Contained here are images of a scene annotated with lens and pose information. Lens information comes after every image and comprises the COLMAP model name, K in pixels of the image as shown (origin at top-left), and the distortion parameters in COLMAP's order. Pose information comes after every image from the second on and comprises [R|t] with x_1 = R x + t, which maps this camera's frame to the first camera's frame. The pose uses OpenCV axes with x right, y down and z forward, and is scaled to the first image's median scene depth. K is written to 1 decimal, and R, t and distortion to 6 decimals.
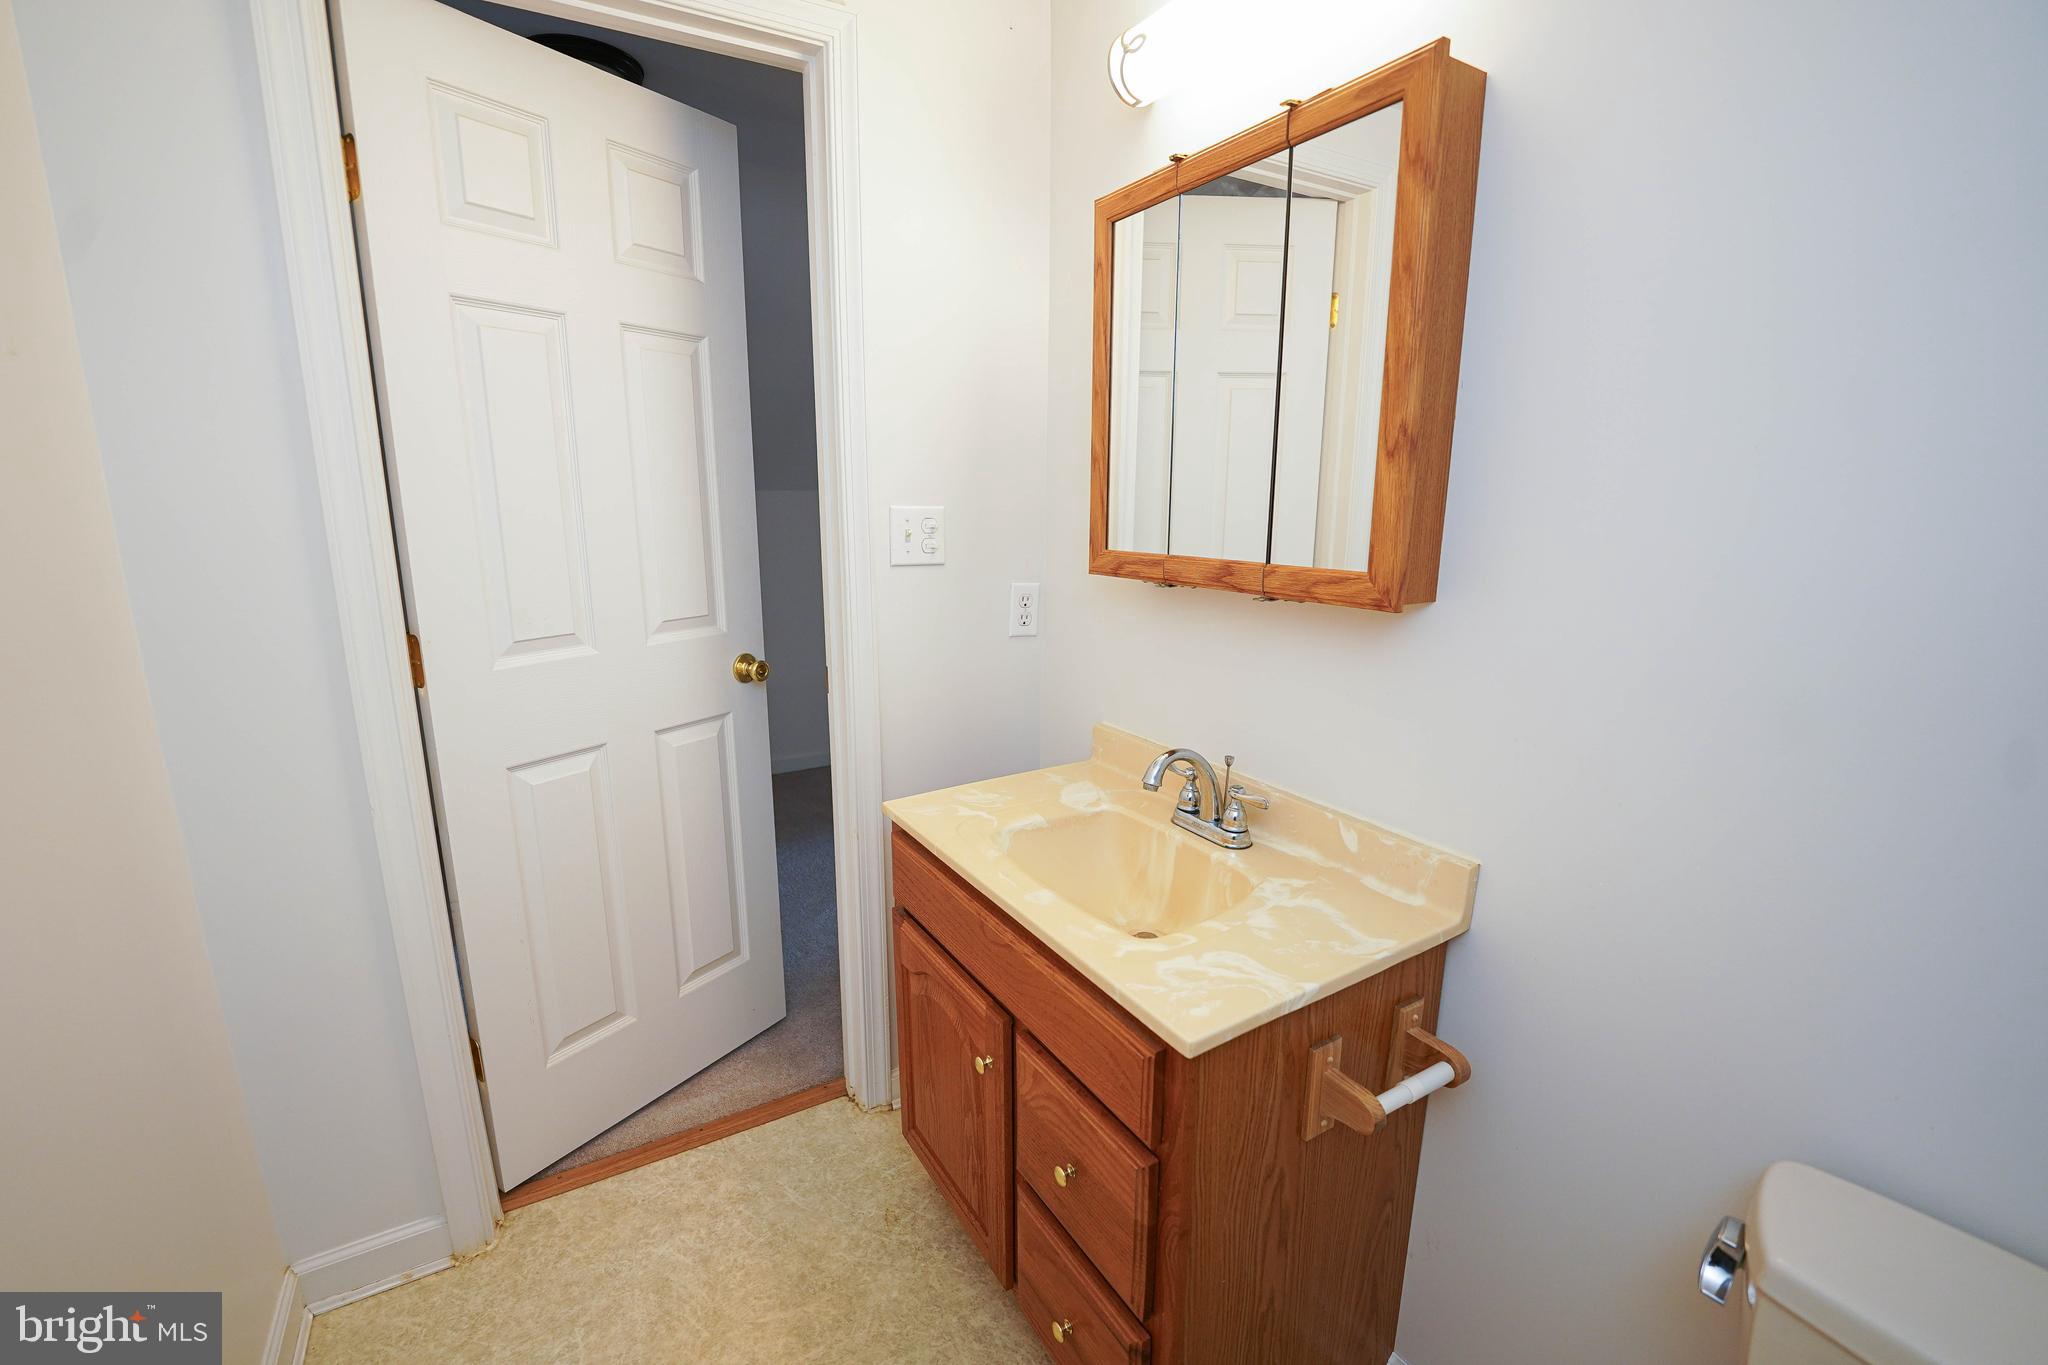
lens RADIAL K [[859.9, 0, 1024.0], [0, 859.9, 682.5], [0, 0, 1]] dist [-0.000088, -0.000010]
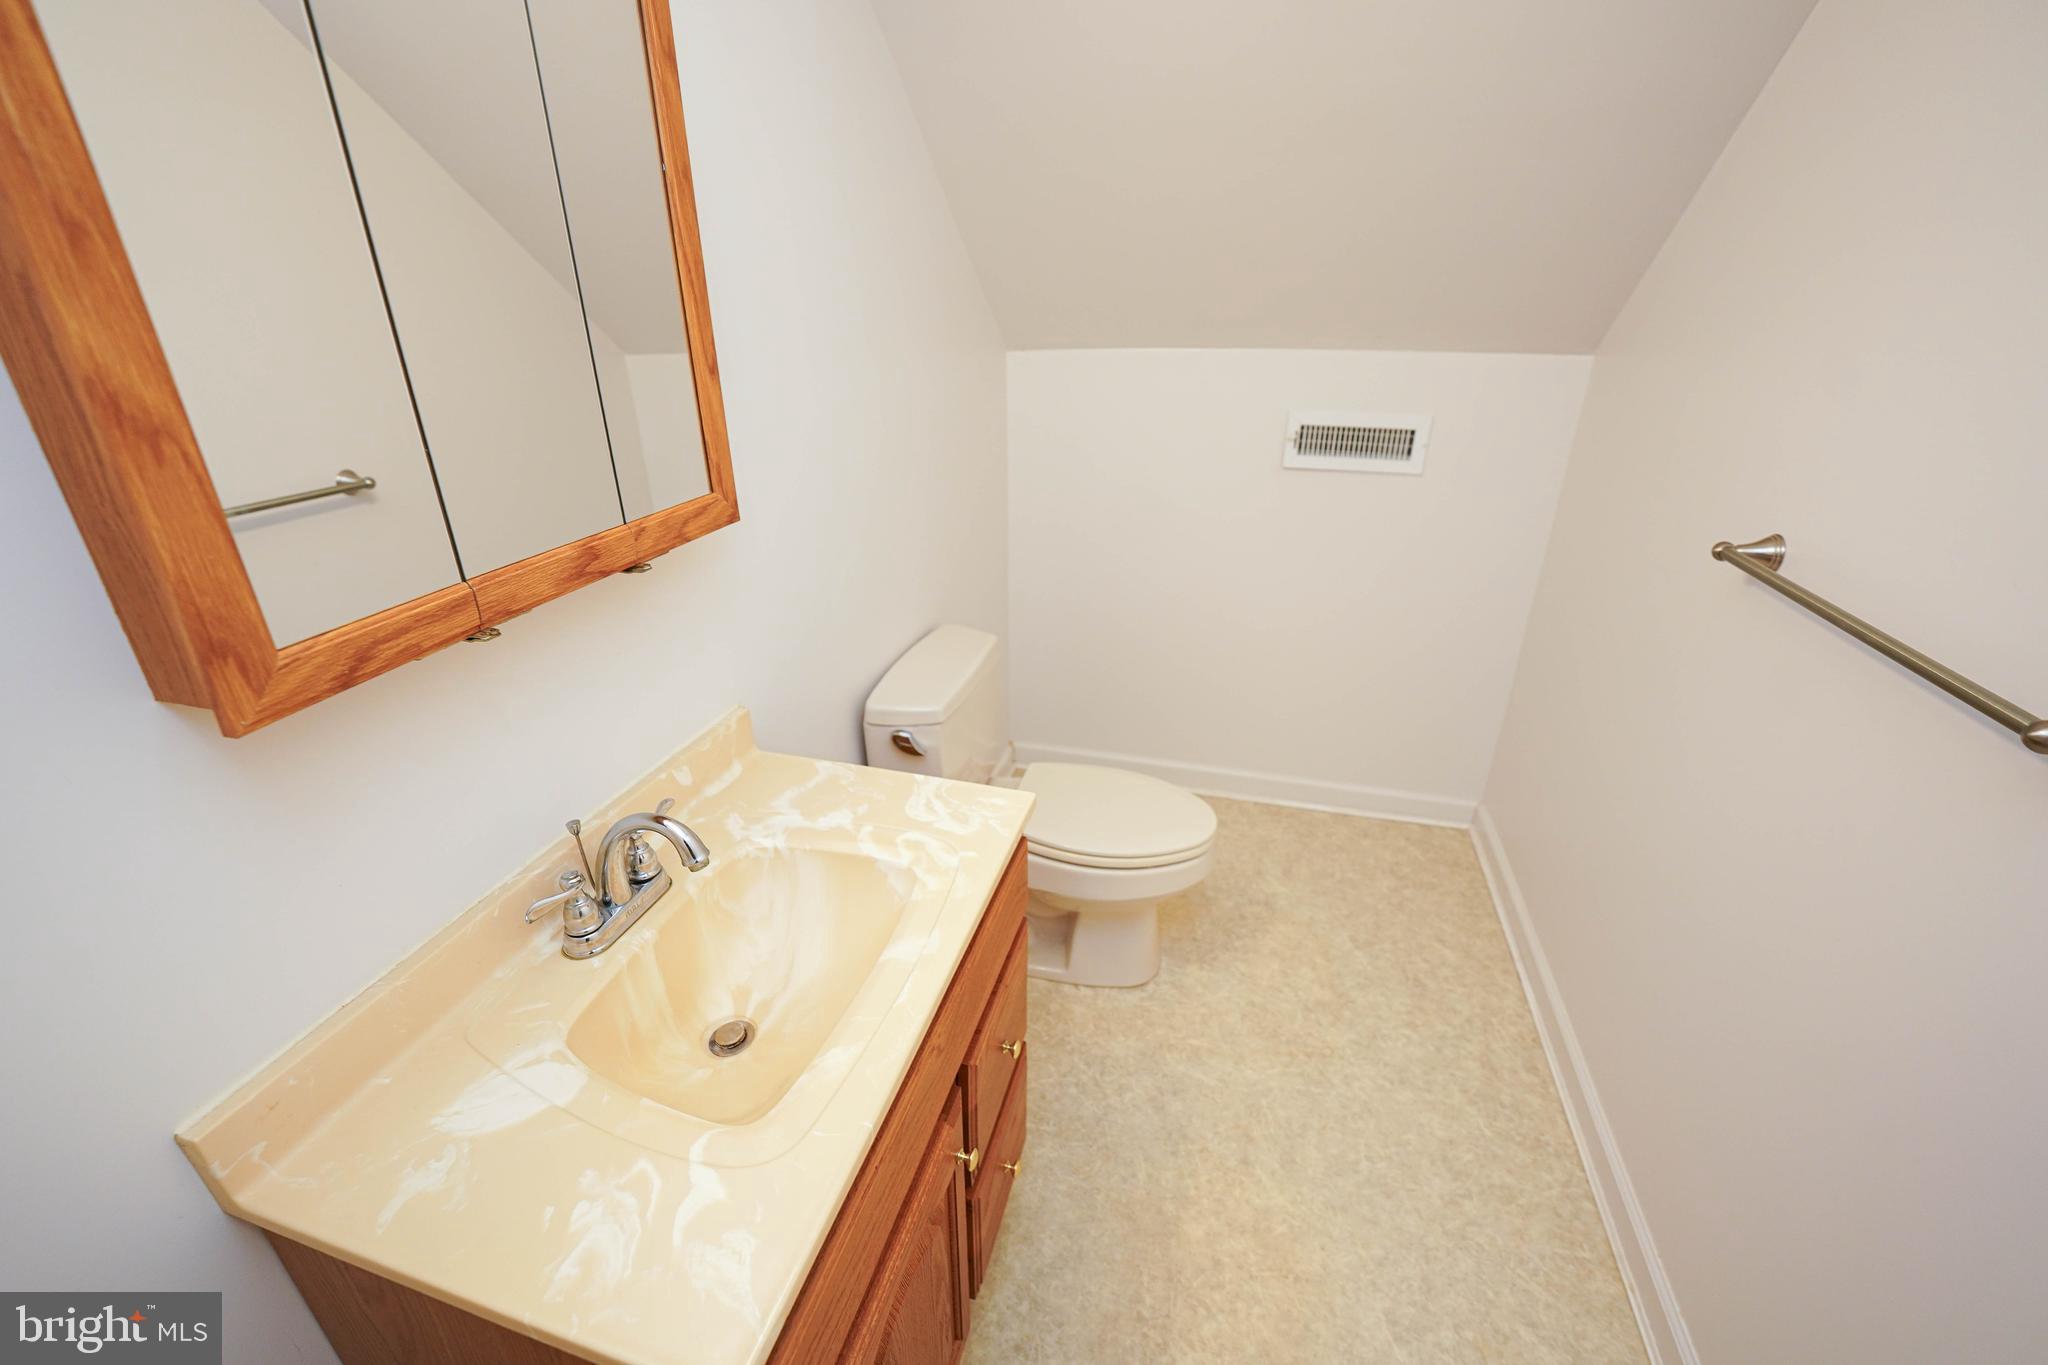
lens RADIAL K [[859.9, 0, 1024.0], [0, 859.9, 682.5], [0, 0, 1]] dist [-0.000088, -0.000010]
pose [[-0.681788, -0.301752, 0.666417, -0.511345], [0.157207, 0.829249, 0.536314, -0.375742], [-0.714459, 0.470417, -0.517934, 1.209818]]
